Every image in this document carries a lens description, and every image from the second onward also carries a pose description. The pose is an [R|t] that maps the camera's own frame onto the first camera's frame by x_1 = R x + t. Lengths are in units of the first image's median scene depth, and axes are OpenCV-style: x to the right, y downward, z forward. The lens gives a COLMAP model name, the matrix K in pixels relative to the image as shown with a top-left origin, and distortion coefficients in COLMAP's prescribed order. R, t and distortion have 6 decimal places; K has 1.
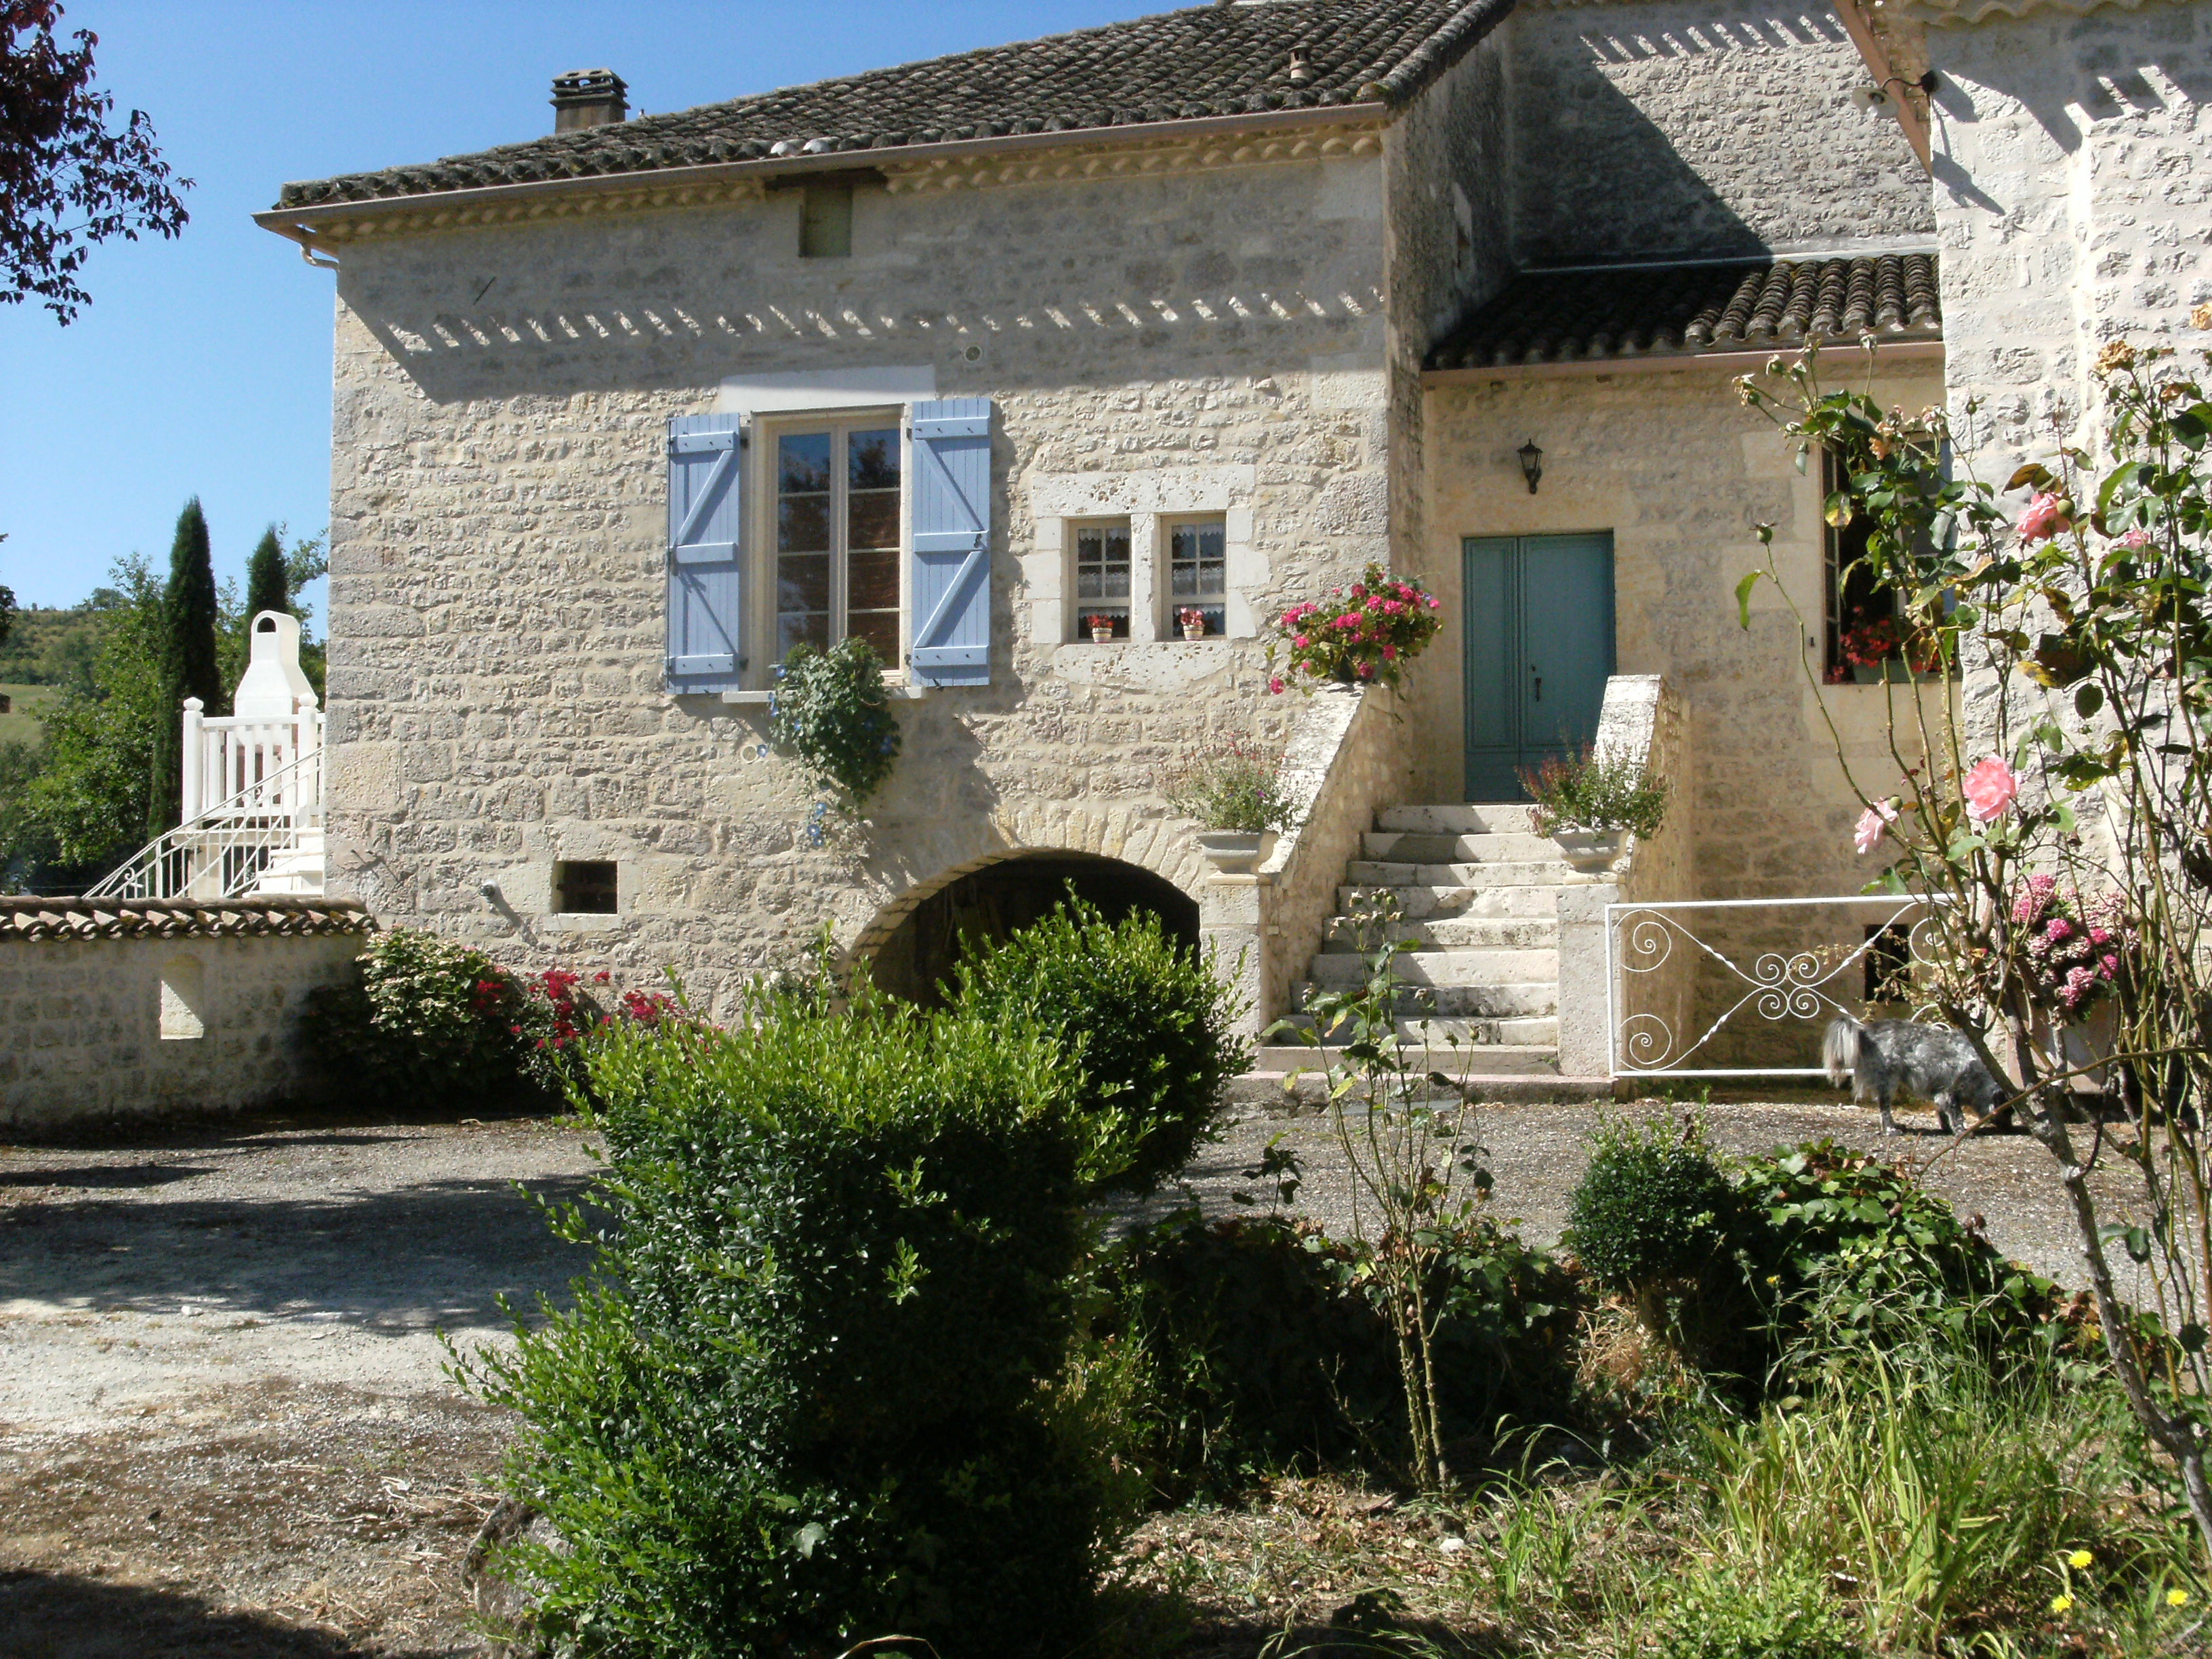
lens RADIAL K [[2493.4, 0, 1098.5], [0, 2493.4, 810.8], [0, 0, 1]] dist [-0.124430, 0.000000]
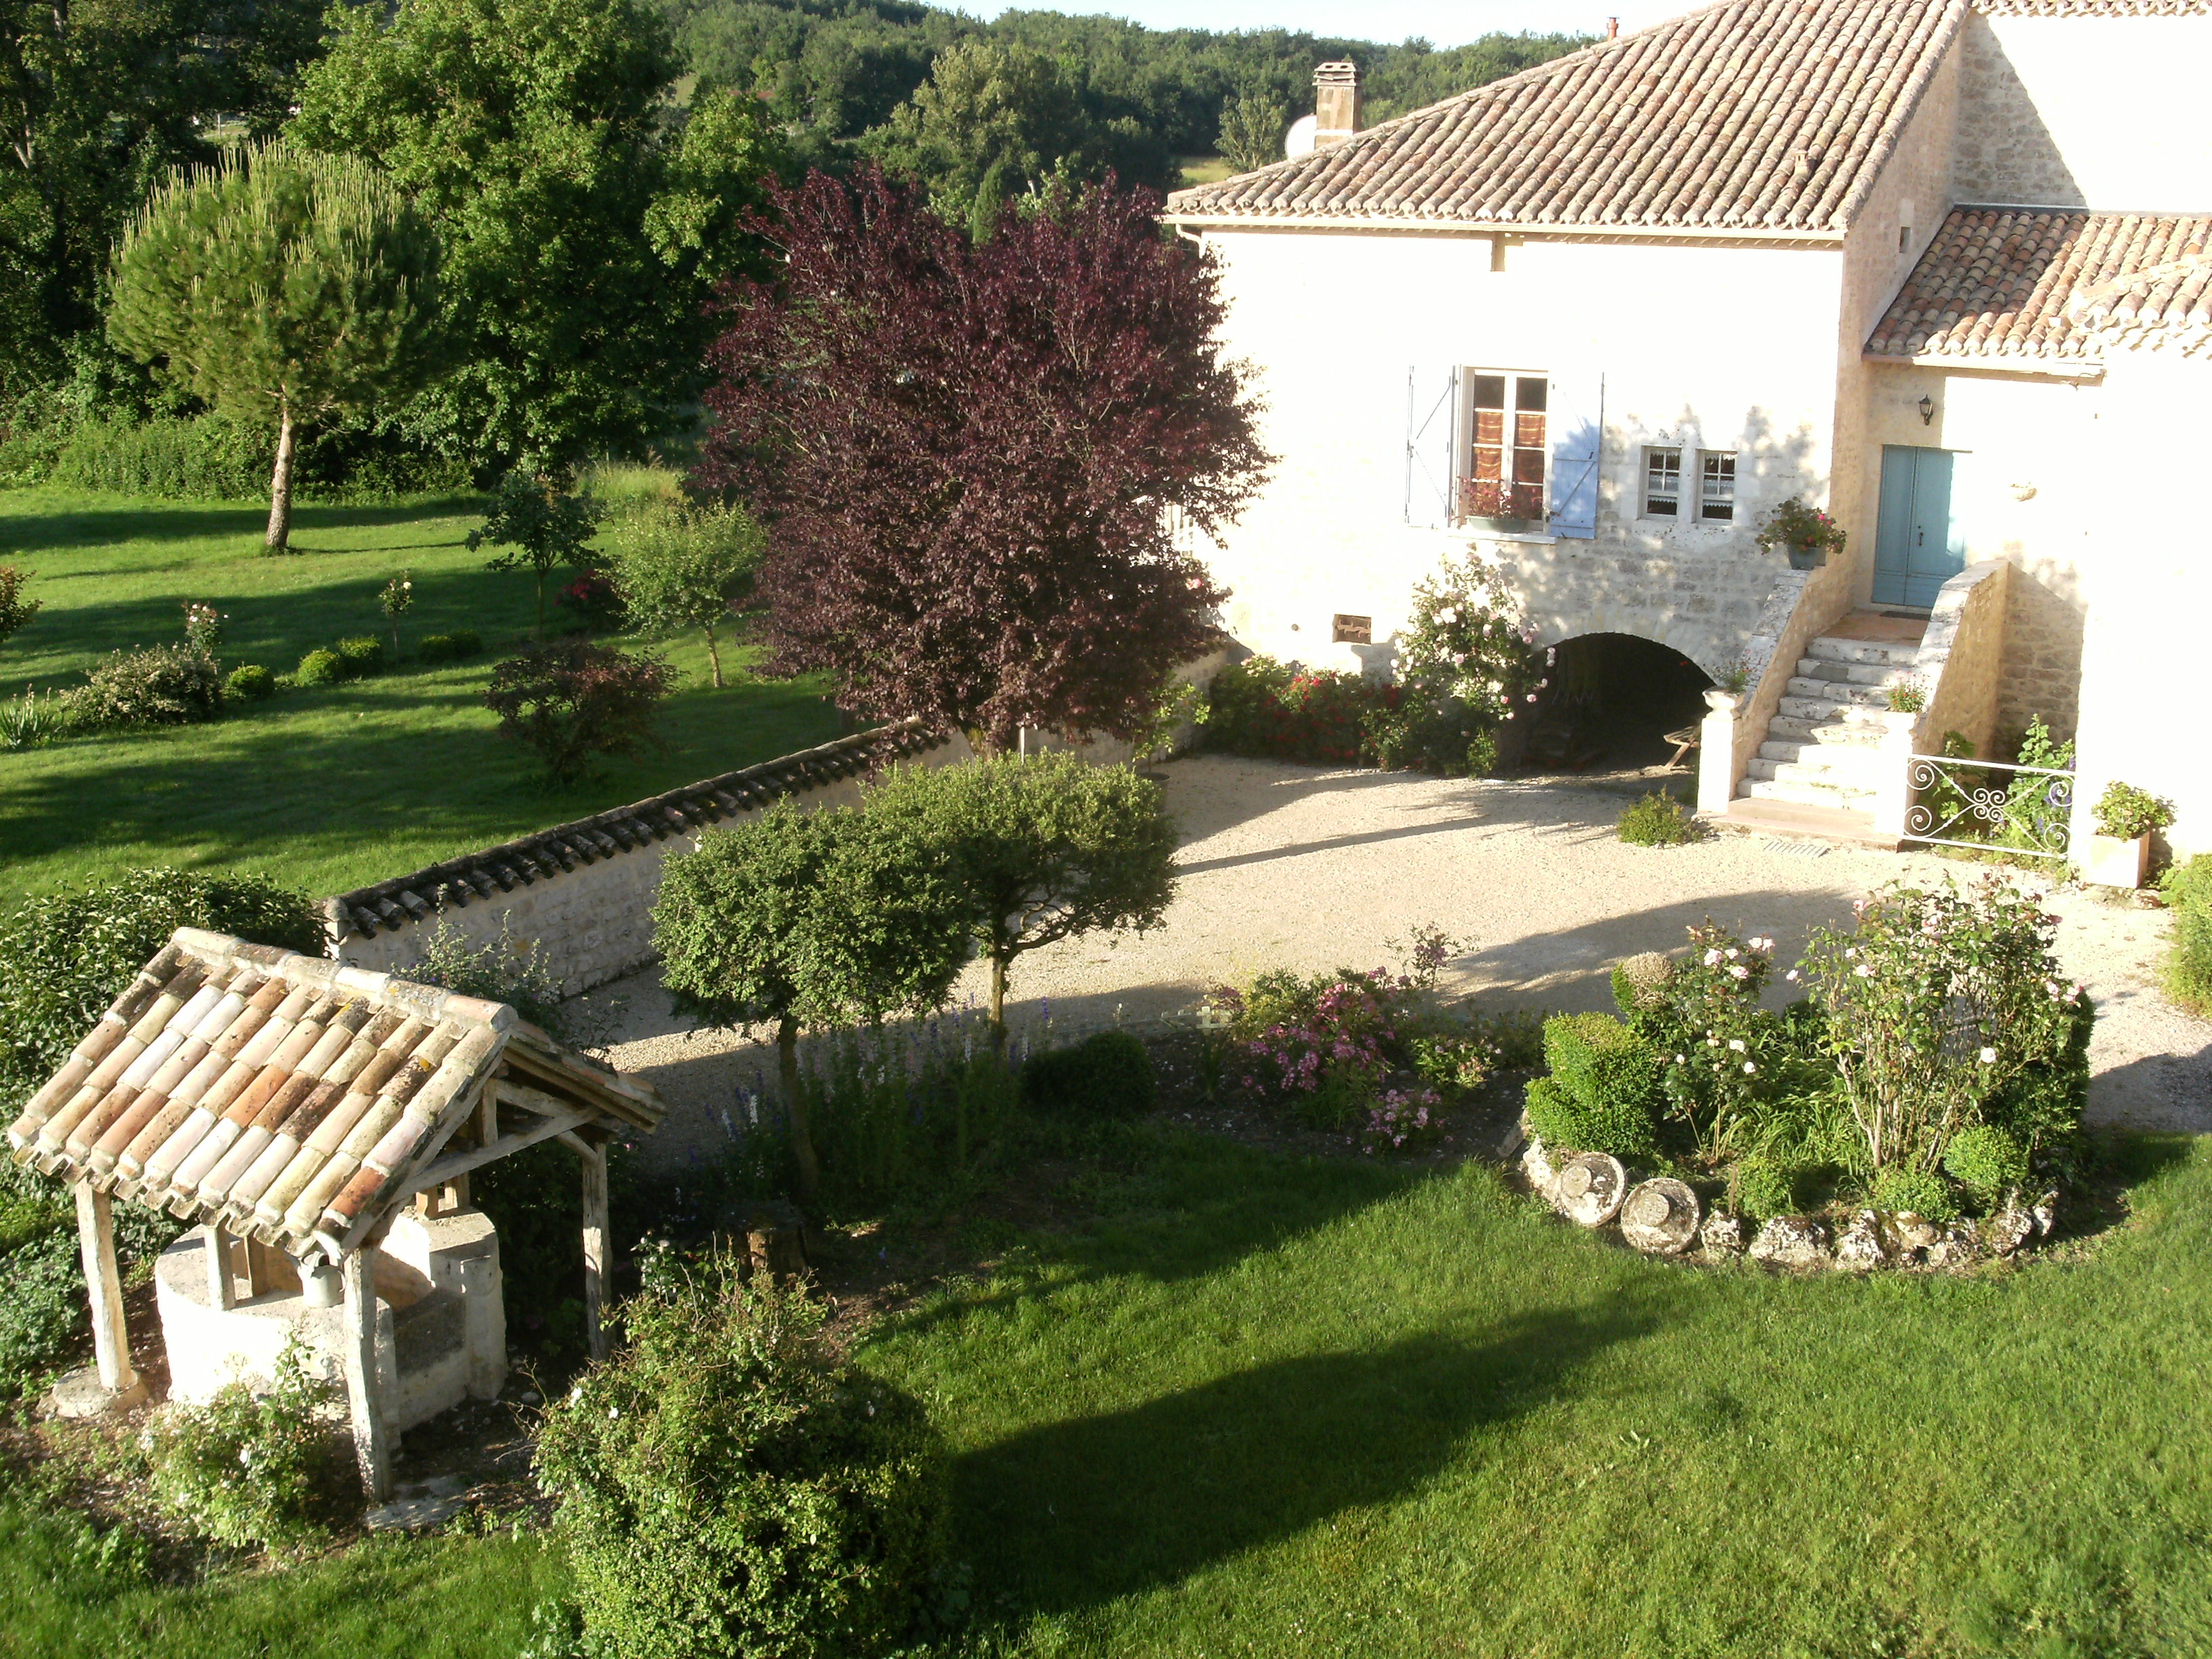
lens RADIAL K [[2493.4, 0, 1107.8], [0, 2493.4, 824.4], [0, 0, 1]] dist [-0.124430, 0.000000]
pose [[0.979606, 0.068395, -0.188930, -0.034570], [-0.013088, 0.960007, 0.279670, -0.329511], [0.200502, -0.271494, 0.941324, -0.739388]]
